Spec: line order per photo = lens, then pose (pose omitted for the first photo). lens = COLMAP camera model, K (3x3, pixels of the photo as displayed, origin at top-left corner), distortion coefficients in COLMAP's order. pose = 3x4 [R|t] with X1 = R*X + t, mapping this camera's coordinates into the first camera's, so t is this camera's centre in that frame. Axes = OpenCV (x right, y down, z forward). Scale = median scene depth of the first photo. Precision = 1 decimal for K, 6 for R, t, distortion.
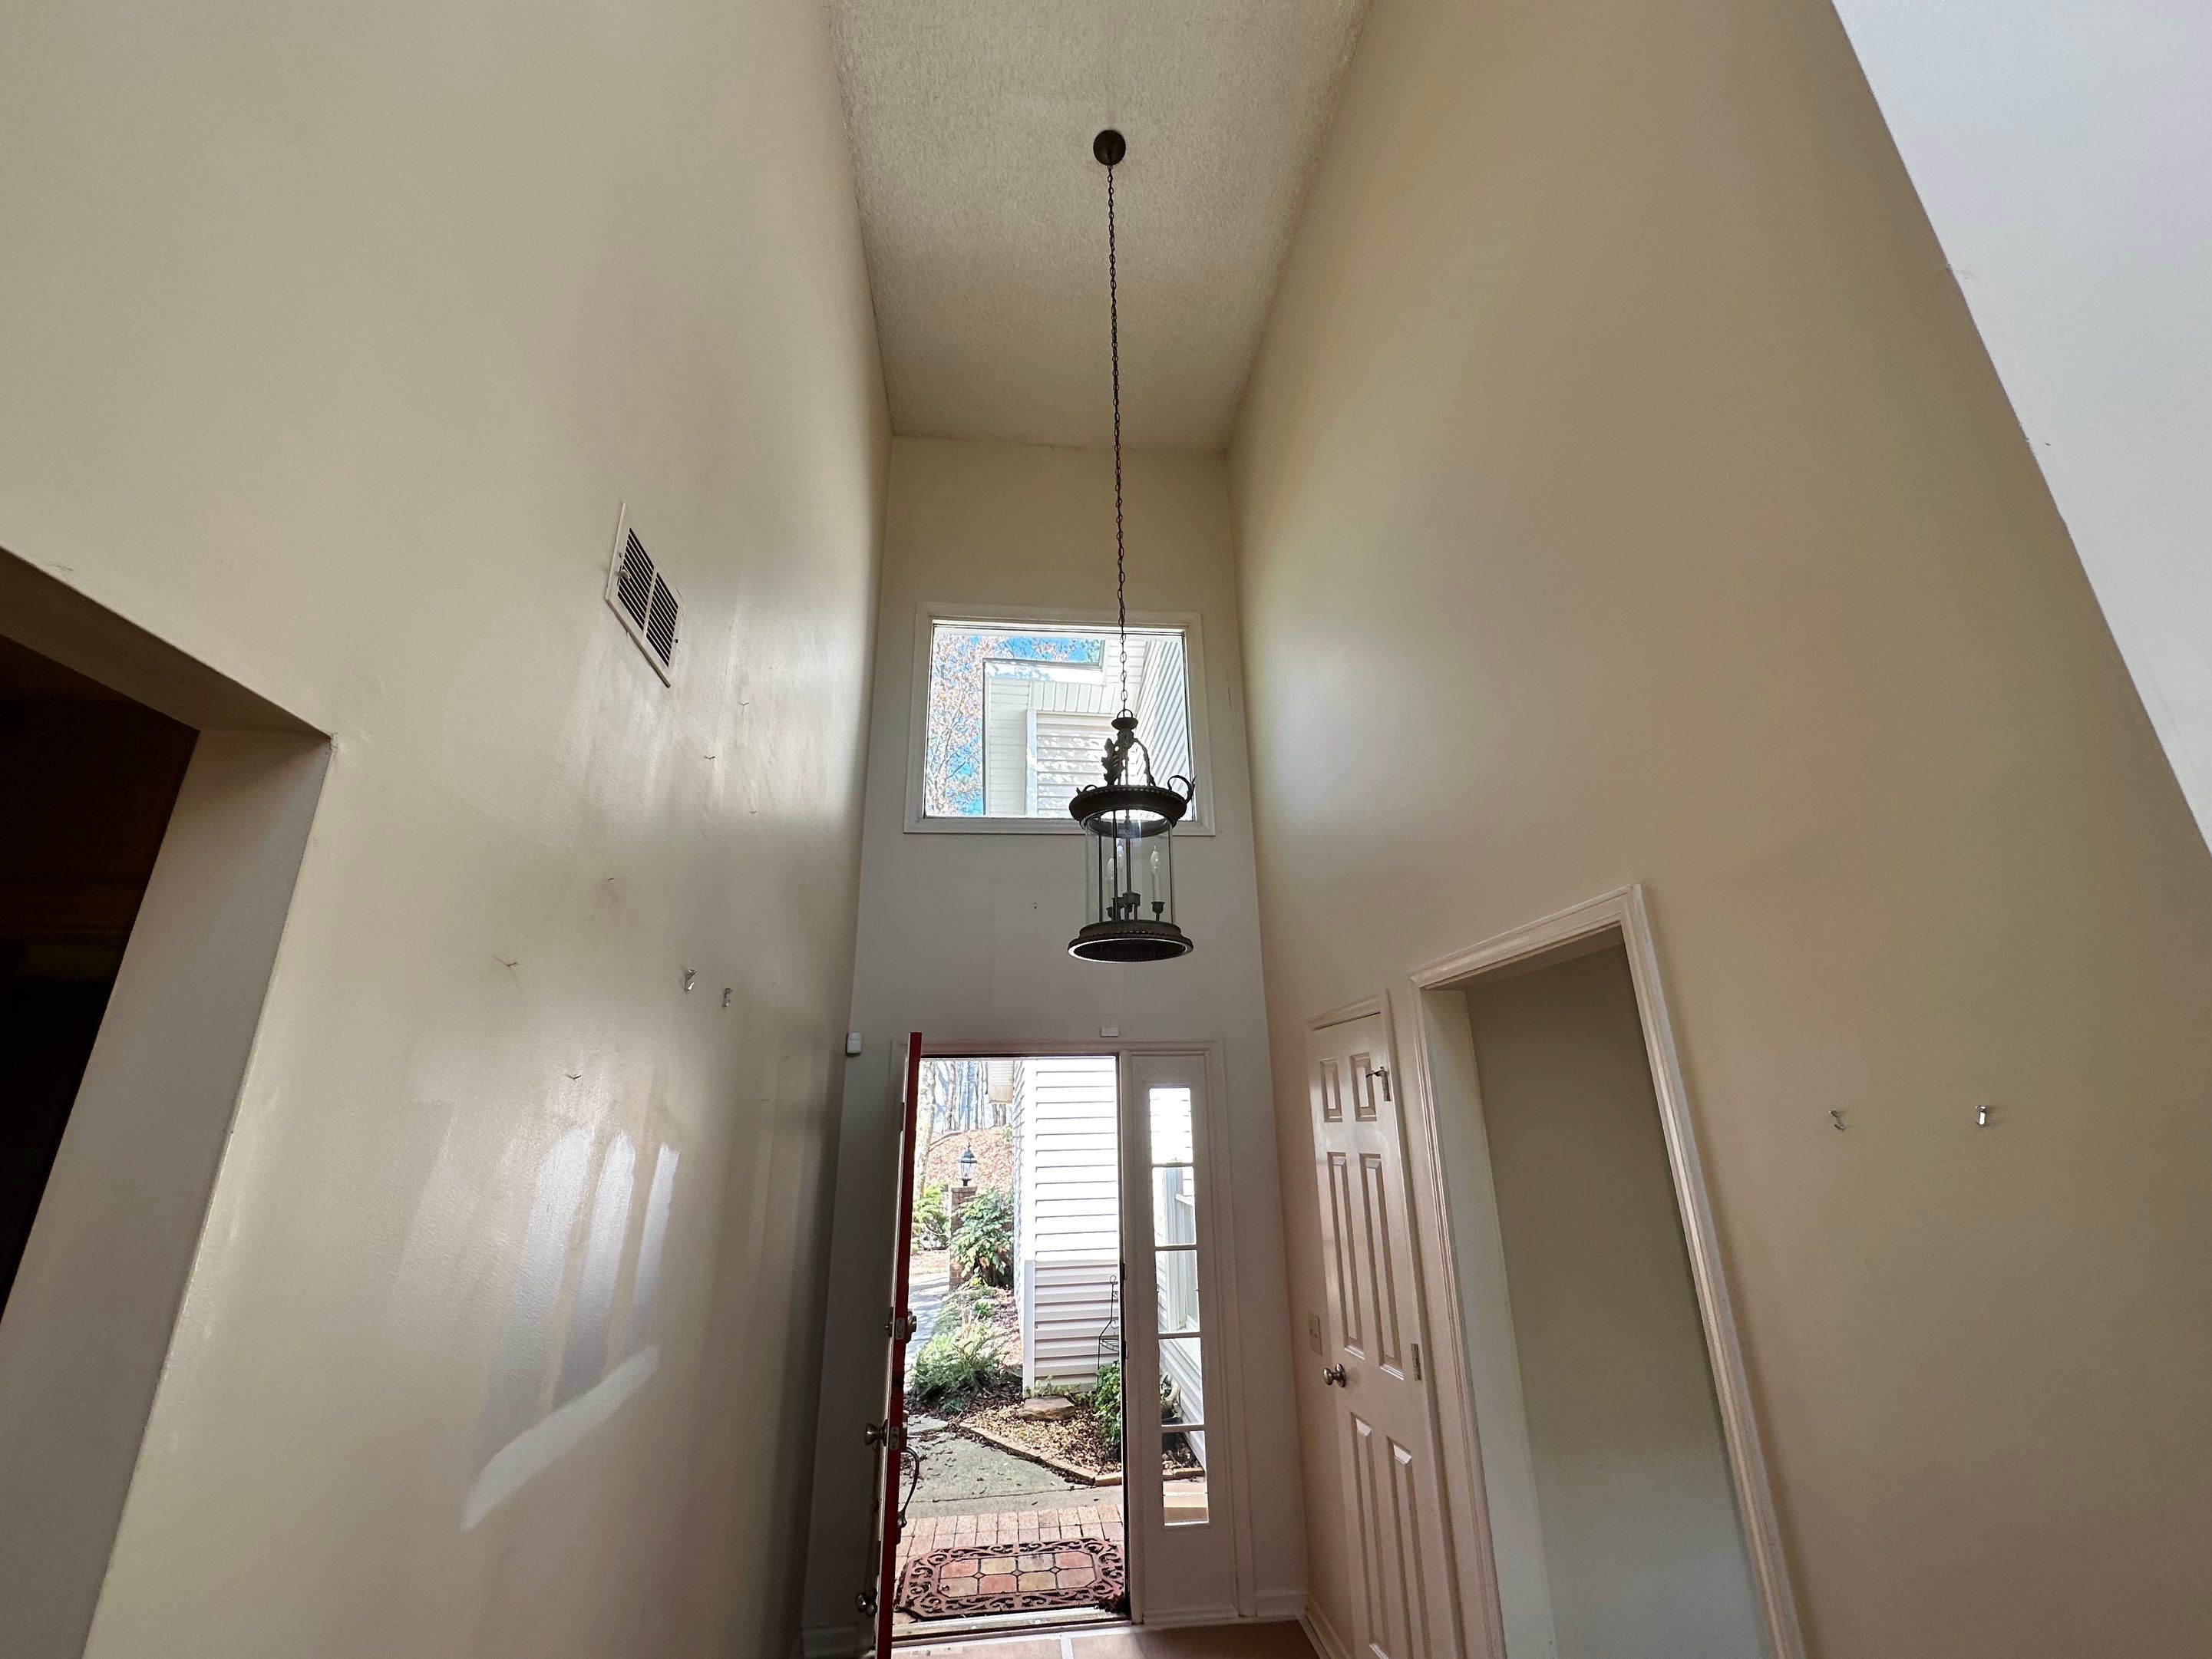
lens RADIAL K [[895.3, 0, 1111.8], [0, 895.3, 826.4], [0, 0, 1]] dist [0.005831, -0.000817]
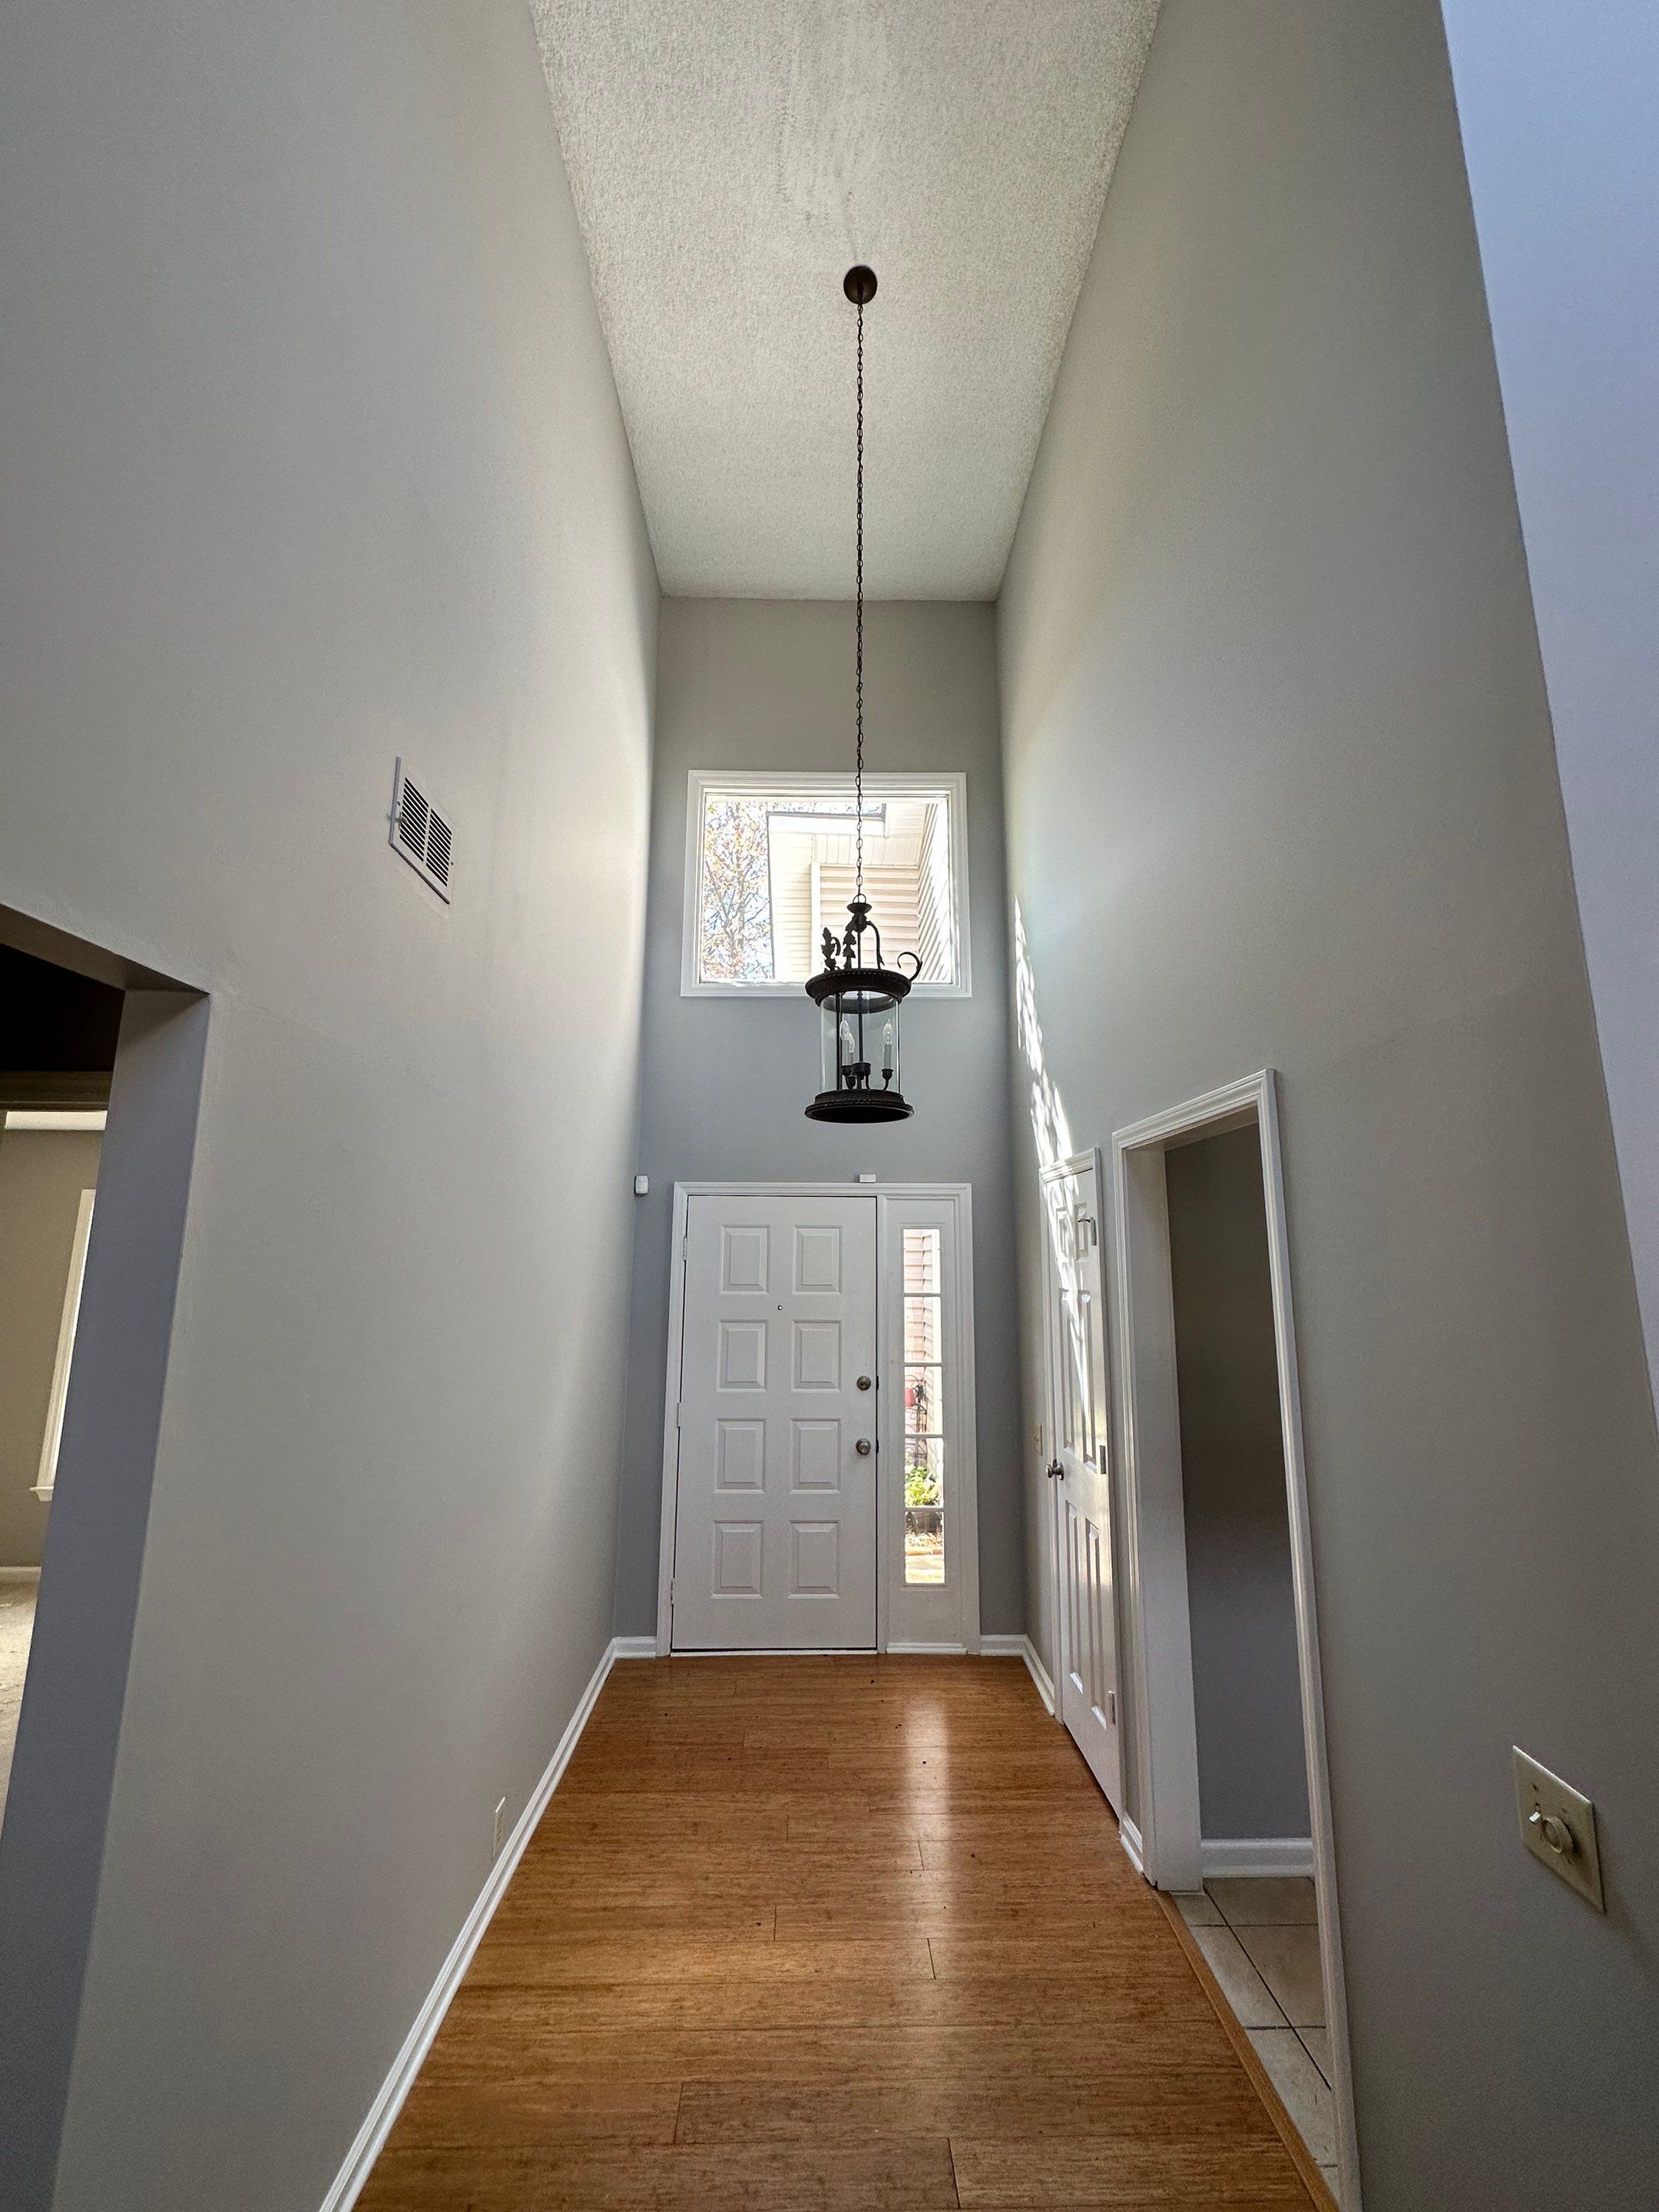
lens RADIAL K [[895.4, 0, 829.2], [0, 895.4, 1108.7], [0, 0, 1]] dist [0.005831, -0.000817]
pose [[0.994525, 0.011367, -0.103875, 0.094386], [0.005621, 0.986807, 0.161806, -0.050387], [0.104344, -0.161504, 0.981340, -0.117475]]
